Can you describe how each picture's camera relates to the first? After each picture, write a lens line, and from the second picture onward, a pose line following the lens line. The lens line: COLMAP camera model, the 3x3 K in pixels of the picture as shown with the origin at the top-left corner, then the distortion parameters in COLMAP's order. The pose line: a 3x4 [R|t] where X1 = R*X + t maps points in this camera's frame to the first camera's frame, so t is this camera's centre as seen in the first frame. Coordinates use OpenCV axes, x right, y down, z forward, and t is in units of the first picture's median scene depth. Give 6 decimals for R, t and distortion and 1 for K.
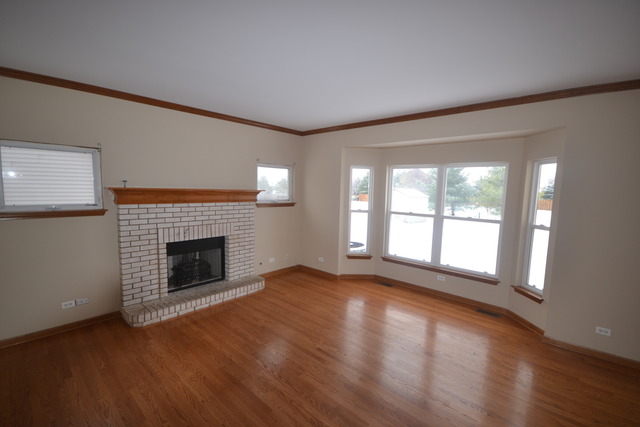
lens RADIAL K [[284.3, 0, 316.6], [0, 284.3, 217.5], [0, 0, 1]] dist [0.005882, -0.007926]
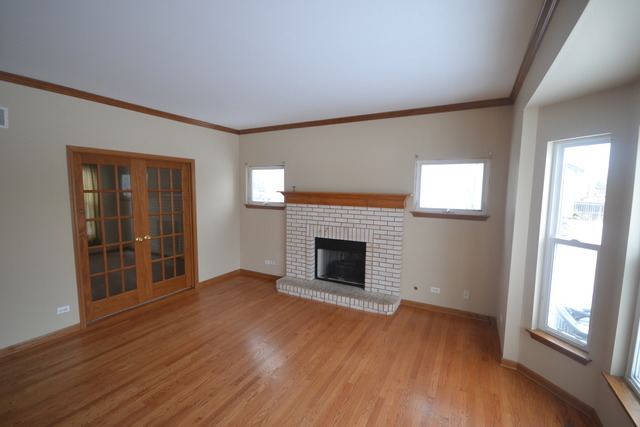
lens RADIAL K [[284.3, 0, 316.6], [0, 284.3, 217.5], [0, 0, 1]] dist [0.005882, -0.007926]
pose [[0.243262, 0.077245, -0.966880, 0.590513], [-0.107714, 0.992810, 0.052216, -0.052927], [0.963961, 0.091444, 0.249833, 0.642837]]
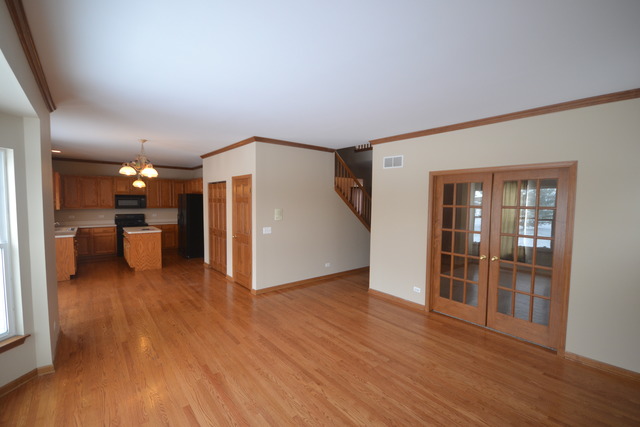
lens RADIAL K [[284.3, 0, 316.6], [0, 284.3, 217.5], [0, 0, 1]] dist [0.005882, -0.007926]
pose [[-0.988316, -0.041808, 0.146570, -0.064475], [-0.016299, 0.985121, 0.171090, -0.137489], [-0.151542, 0.166702, -0.974292, 1.252205]]
